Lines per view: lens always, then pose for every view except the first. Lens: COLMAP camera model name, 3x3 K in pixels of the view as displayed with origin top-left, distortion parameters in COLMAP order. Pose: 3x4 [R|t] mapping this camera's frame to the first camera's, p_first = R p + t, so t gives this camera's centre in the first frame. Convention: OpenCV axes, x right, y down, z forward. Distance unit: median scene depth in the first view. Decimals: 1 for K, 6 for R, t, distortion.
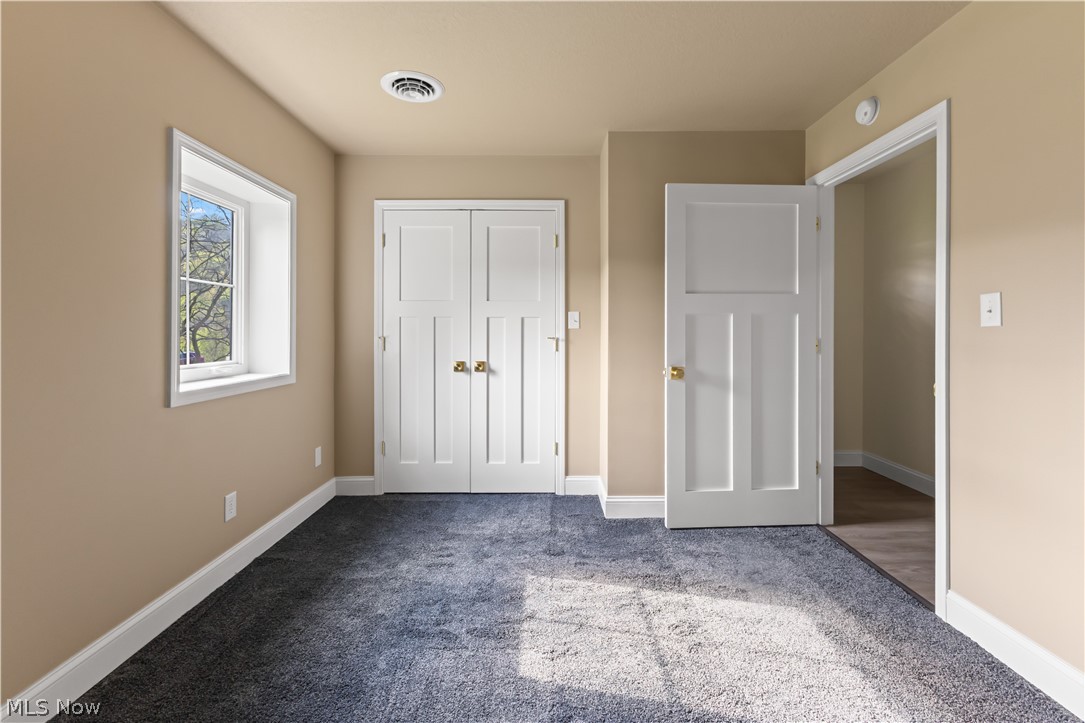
lens RADIAL K [[469.3, 0, 546.3], [0, 469.3, 331.0], [0, 0, 1]] dist [0.003877, -0.000416]
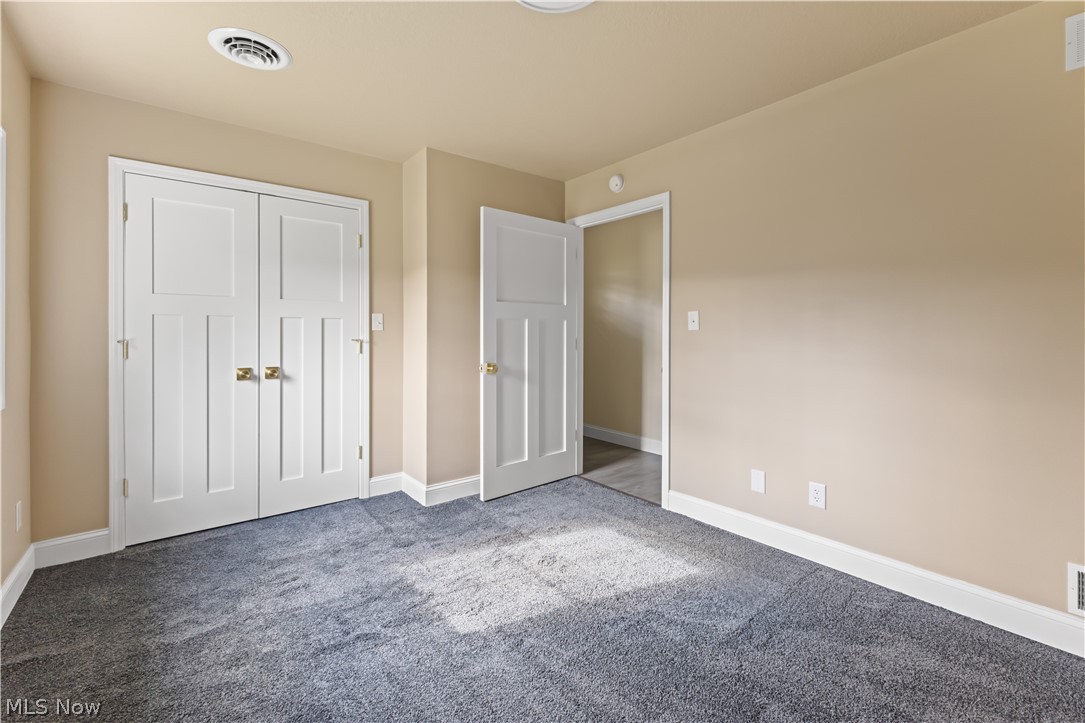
lens RADIAL K [[467.7, 0, 542.4], [0, 467.7, 335.6], [0, 0, 1]] dist [0.000806, 0.000260]
pose [[0.788115, -0.003042, 0.615520, -0.339596], [-0.000689, 0.999983, 0.005825, 0.000140], [-0.615527, -0.005015, 0.788100, -0.007645]]
